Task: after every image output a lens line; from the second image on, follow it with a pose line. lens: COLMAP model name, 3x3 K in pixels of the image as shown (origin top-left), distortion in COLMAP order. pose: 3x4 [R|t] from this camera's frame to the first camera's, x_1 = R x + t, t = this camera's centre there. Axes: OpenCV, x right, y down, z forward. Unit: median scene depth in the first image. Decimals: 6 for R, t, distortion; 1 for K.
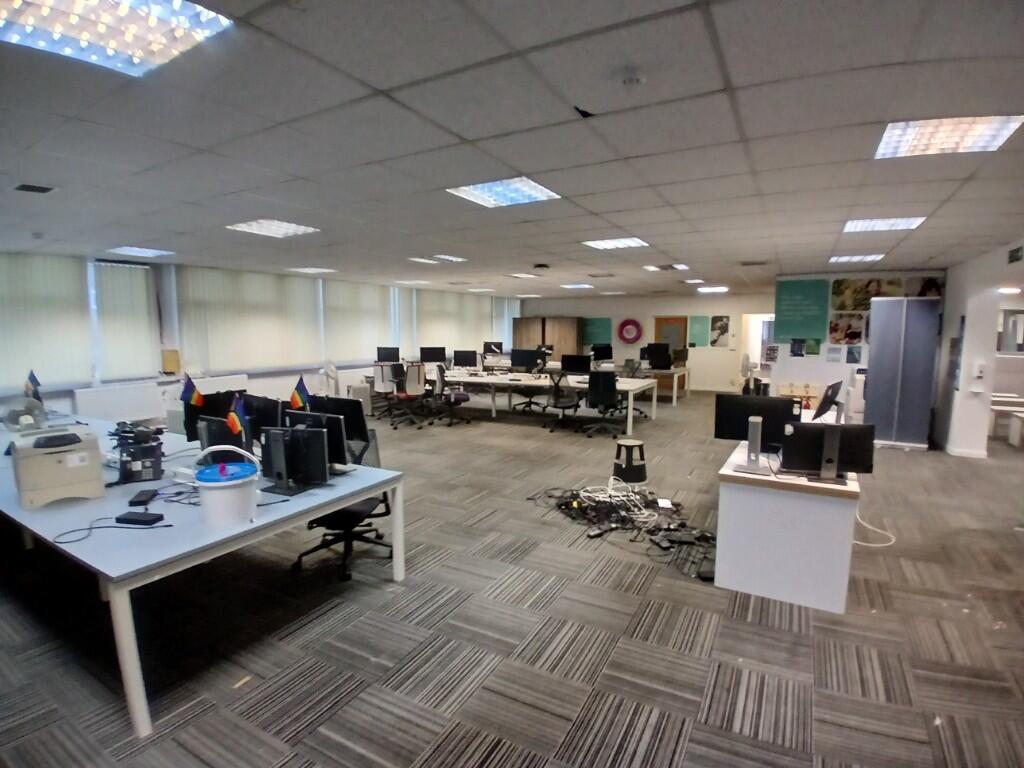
lens RADIAL K [[513.3, 0, 512.0], [0, 513.3, 384.0], [0, 0, 1]] dist [0.001388, -0.041464]
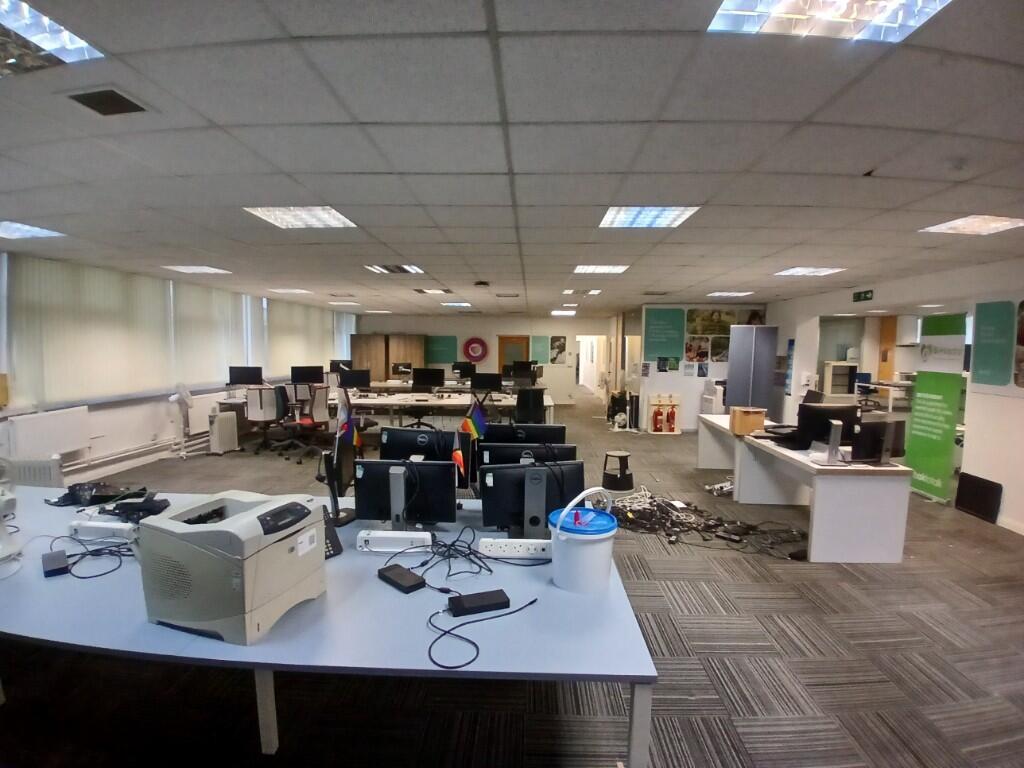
lens RADIAL K [[513.3, 0, 512.0], [0, 513.3, 384.0], [0, 0, 1]] dist [0.001388, -0.041464]
pose [[0.891206, -0.022417, 0.453044, -0.314852], [0.037541, 0.998997, -0.024417, -0.009801], [-0.452042, 0.038768, 0.891154, 0.093207]]
